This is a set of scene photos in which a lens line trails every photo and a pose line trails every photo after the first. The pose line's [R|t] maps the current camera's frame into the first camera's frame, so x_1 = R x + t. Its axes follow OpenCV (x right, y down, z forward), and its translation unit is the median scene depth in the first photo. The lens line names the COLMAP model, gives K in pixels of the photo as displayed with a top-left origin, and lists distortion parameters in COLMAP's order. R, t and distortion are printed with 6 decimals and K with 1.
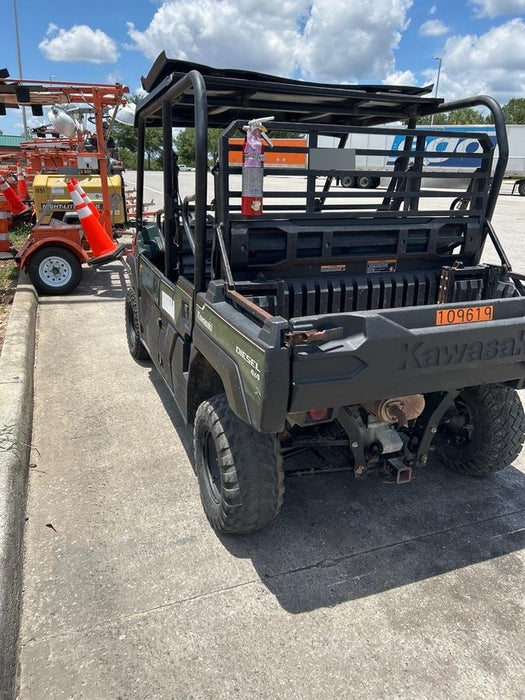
lens RADIAL K [[521.0, 0, 267.1], [0, 521.0, 351.7], [0, 0, 1]] dist [0.023907, -0.003635]
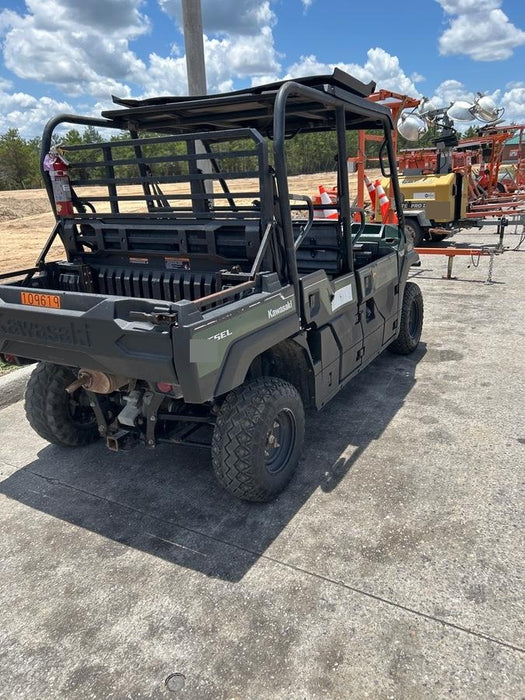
lens RADIAL K [[521.0, 0, 267.1], [0, 521.0, 351.7], [0, 0, 1]] dist [0.023907, -0.003635]
pose [[0.633272, 0.206423, -0.745893, 1.276059], [-0.203342, 0.974292, 0.096991, -0.137791], [0.746739, 0.090250, 0.658966, 0.474814]]
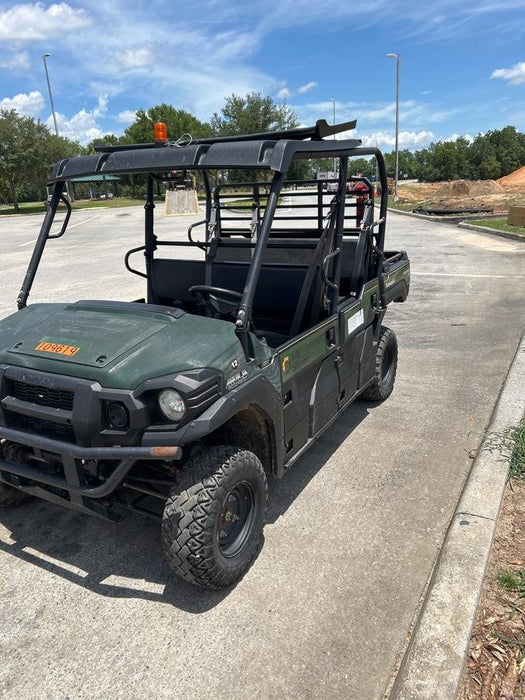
lens RADIAL K [[546.9, 0, 262.5], [0, 546.9, 350.0], [0, 0, 1]] dist [0.011092, -0.000080]
pose [[-0.637314, -0.197579, 0.744844, -1.215780], [0.283994, 0.838319, 0.465369, -0.811600], [-0.716365, 0.508118, -0.478161, 2.165658]]
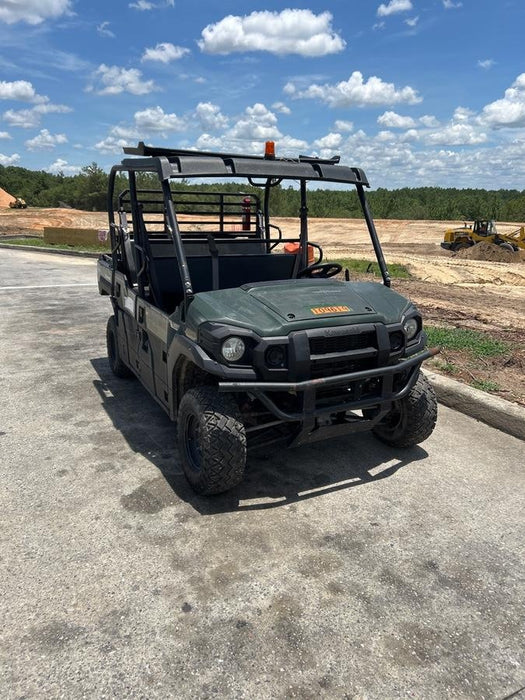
lens RADIAL K [[521.0, 0, 267.1], [0, 521.0, 351.7], [0, 0, 1]] dist [0.023907, -0.003635]
pose [[-0.992033, -0.004064, -0.125913, 0.152974], [-0.076403, 0.814096, 0.575683, -1.119036], [0.100166, 0.580716, -0.807920, 3.048683]]
